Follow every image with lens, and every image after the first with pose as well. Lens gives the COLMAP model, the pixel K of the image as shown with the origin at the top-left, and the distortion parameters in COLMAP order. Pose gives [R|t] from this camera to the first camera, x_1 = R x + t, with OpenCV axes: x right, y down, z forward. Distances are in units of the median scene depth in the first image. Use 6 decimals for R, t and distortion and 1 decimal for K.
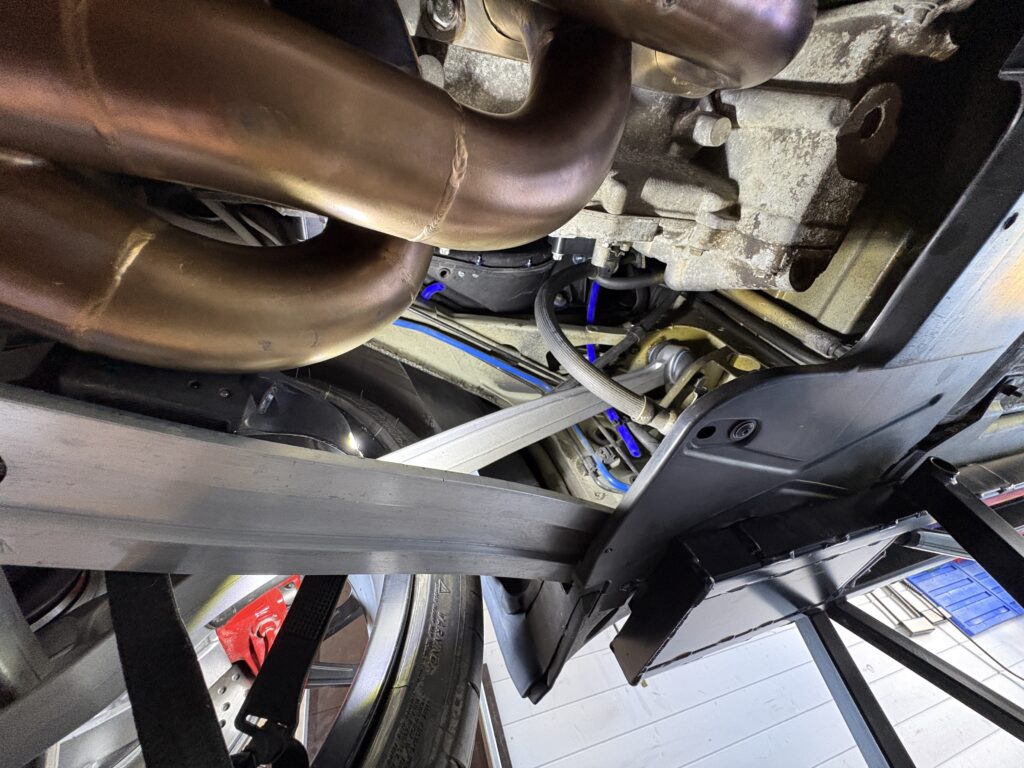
lens RADIAL K [[406.7, 0, 514.8], [0, 406.7, 381.5], [0, 0, 1]] dist [-0.000771, -0.000135]
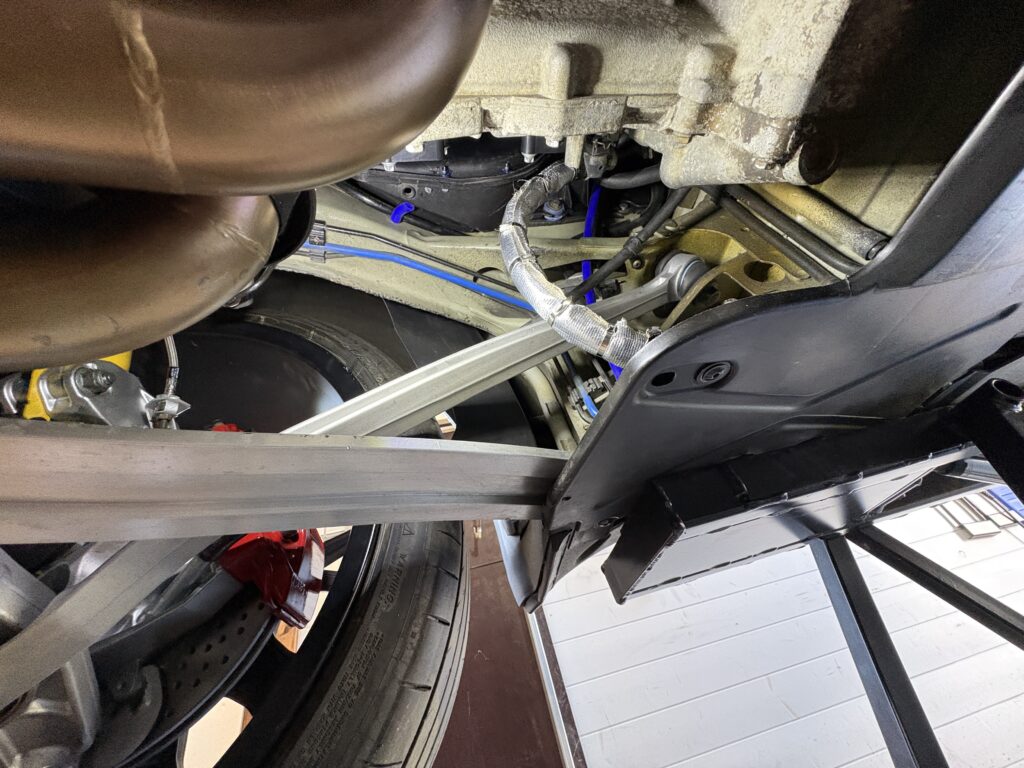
lens RADIAL K [[406.7, 0, 514.8], [0, 406.7, 381.5], [0, 0, 1]] dist [-0.000771, -0.000135]
pose [[0.990758, -0.033037, -0.131558, 0.163220], [0.061573, 0.973739, 0.219184, -0.043903], [0.120863, -0.225258, 0.966773, 0.085385]]
